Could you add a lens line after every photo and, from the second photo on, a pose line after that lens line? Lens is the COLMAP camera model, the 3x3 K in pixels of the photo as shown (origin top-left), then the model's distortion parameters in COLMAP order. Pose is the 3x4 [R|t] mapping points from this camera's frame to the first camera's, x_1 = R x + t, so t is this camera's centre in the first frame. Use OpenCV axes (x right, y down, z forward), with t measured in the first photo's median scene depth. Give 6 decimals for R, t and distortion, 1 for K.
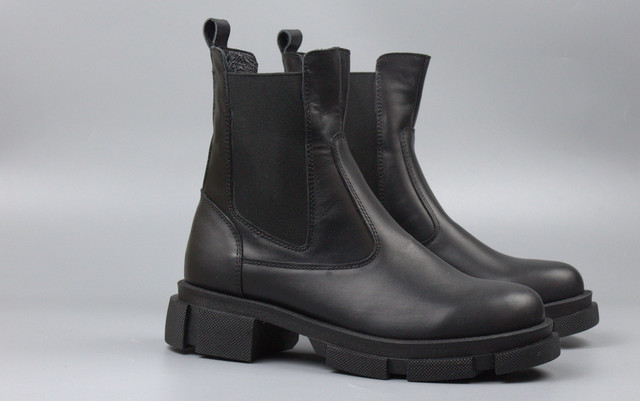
lens RADIAL K [[1016.8, 0, 320.9], [0, 1016.8, 202.1], [0, 0, 1]] dist [0.013741, 0.000000]
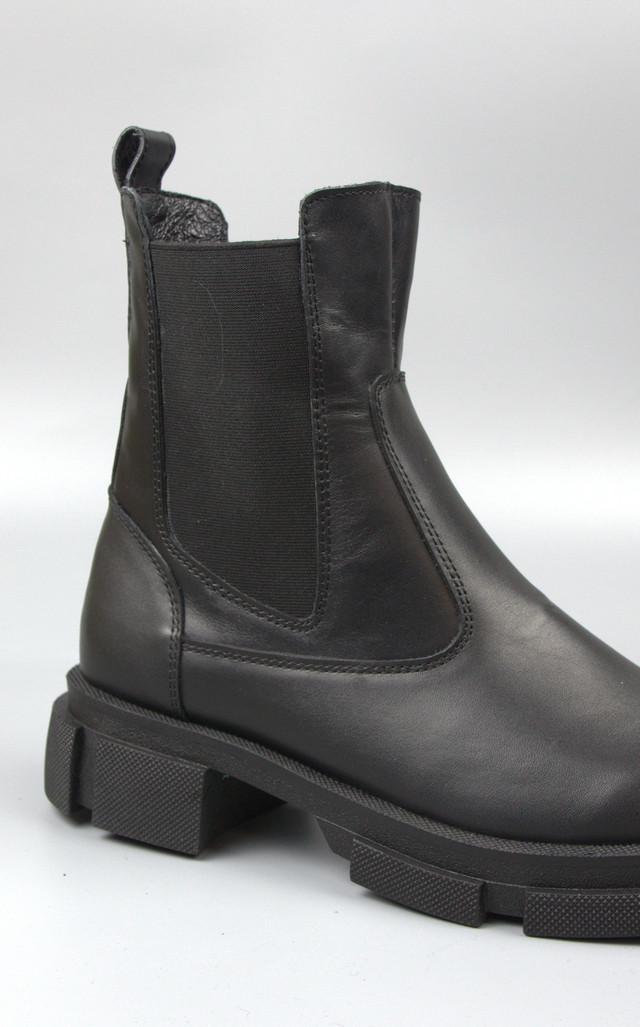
lens RADIAL K [[1358.7, 0, 324.7], [0, 1358.7, 546.5], [0, 0, 1]] dist [-0.020253, 0.000000]
pose [[0.995923, 0.009146, -0.089737, 0.045681], [-0.000513, 0.995404, 0.095764, -0.048933], [0.090201, -0.095327, 0.991351, 0.383929]]
